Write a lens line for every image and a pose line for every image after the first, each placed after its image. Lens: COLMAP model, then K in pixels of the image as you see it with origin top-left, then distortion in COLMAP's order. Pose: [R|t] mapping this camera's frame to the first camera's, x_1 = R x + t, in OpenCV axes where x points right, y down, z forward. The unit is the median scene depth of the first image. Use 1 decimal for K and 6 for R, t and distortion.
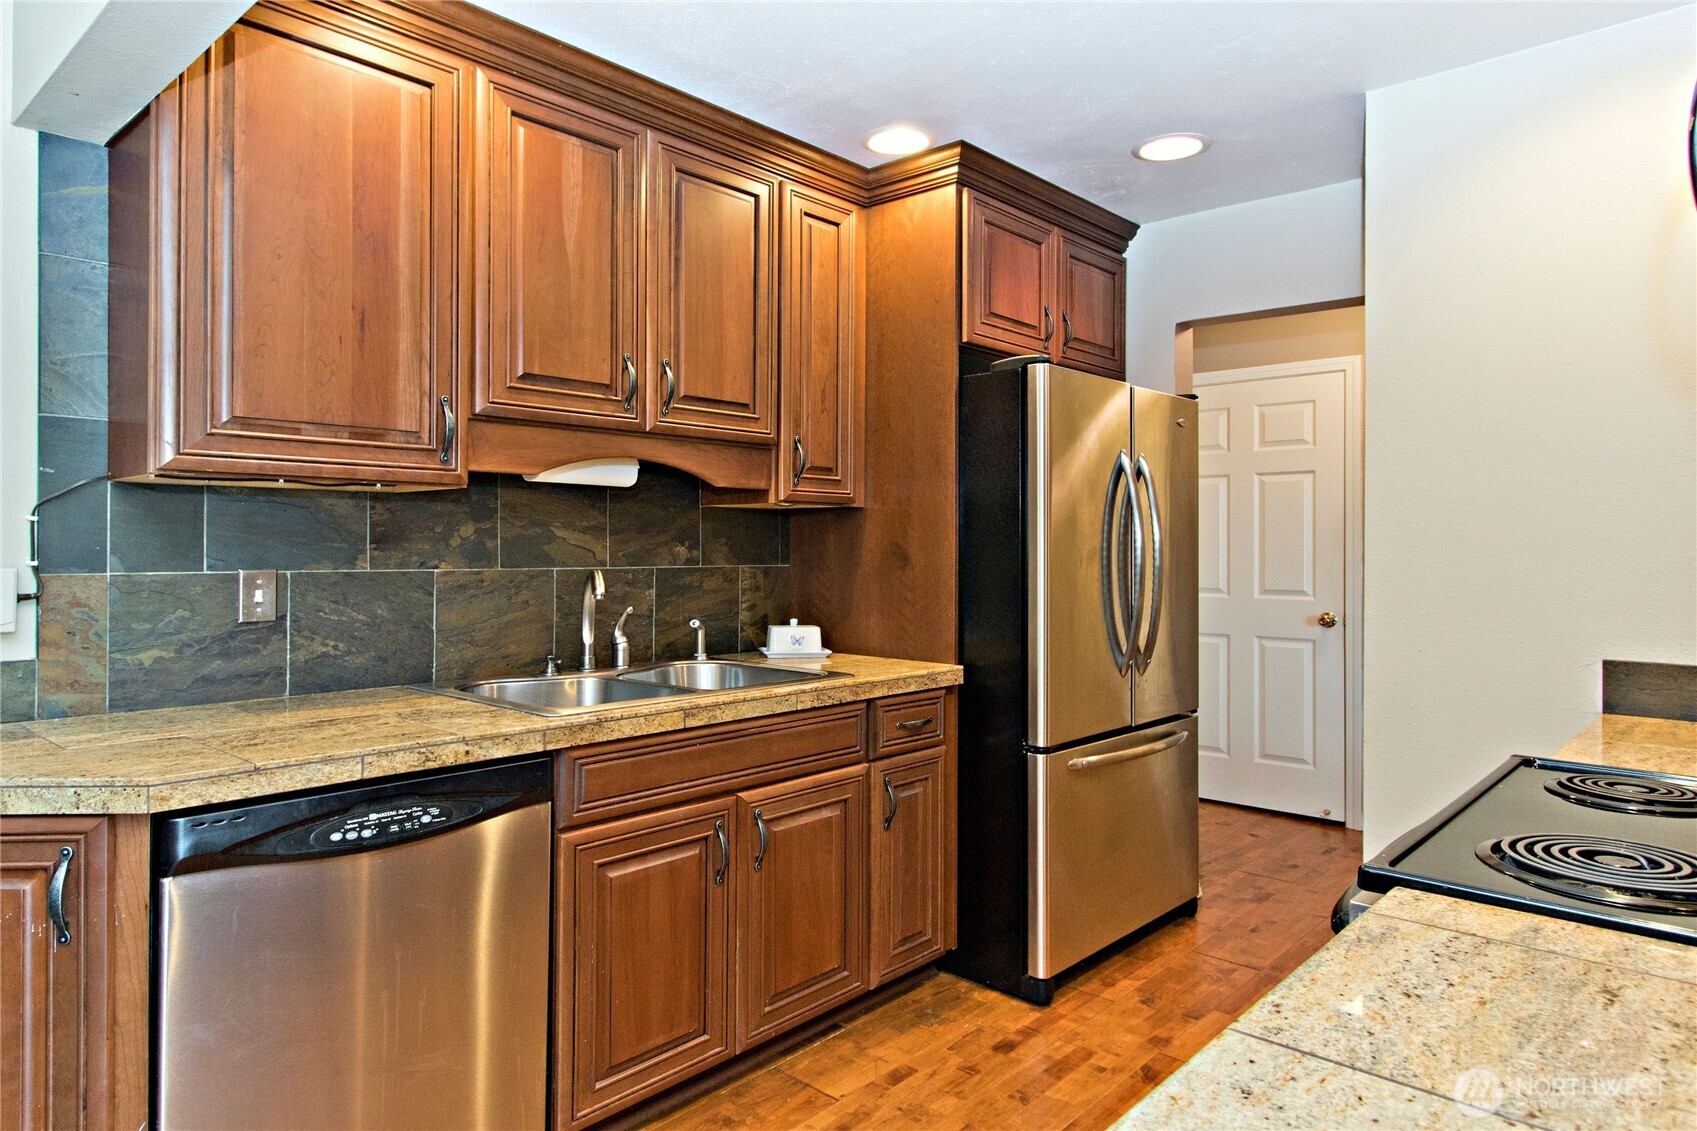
lens RADIAL K [[979.2, 0, 761.3], [0, 979.2, 542.9], [0, 0, 1]] dist [0.005697, -0.001732]
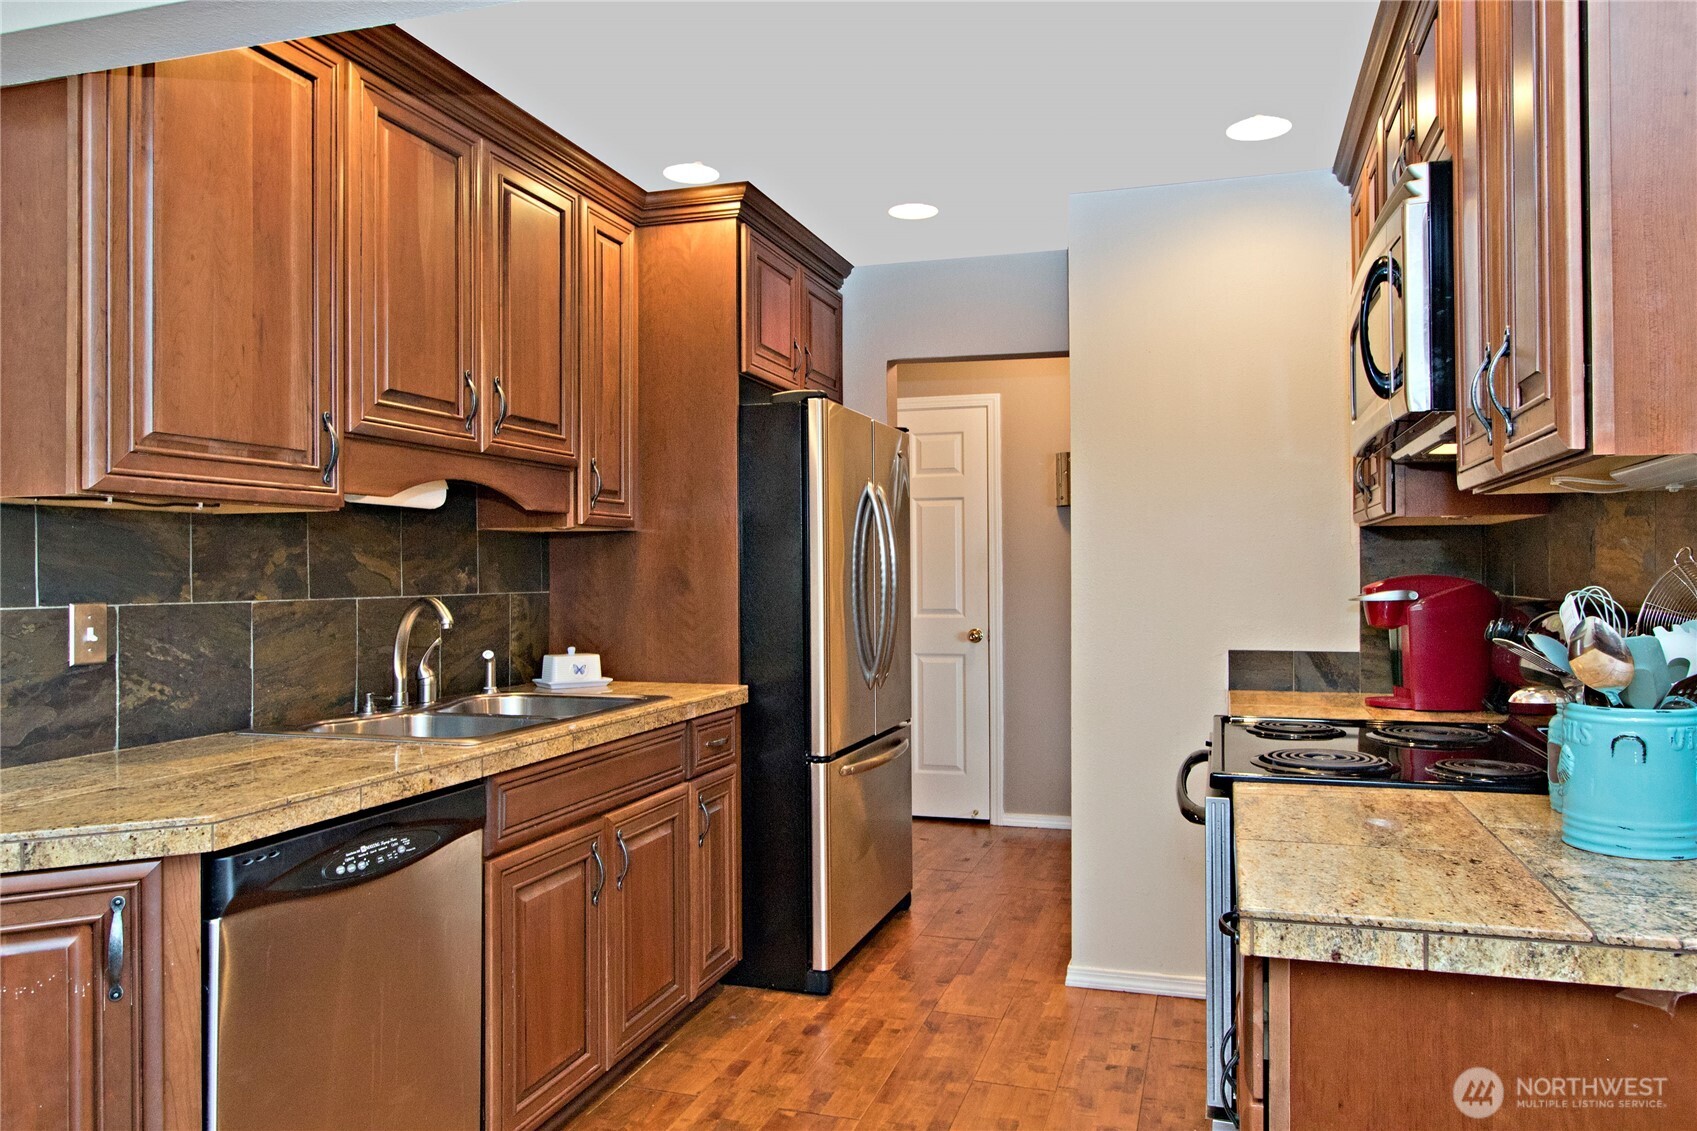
lens RADIAL K [[1130.4, 0, 848.5], [0, 1130.4, 565.5], [0, 0, 1]] dist [-0.012126, 0.003281]
pose [[0.893121, -0.006354, 0.449772, -0.286497], [0.006761, 0.999977, 0.000700, -0.001690], [-0.449766, 0.002416, 0.893143, -0.140624]]
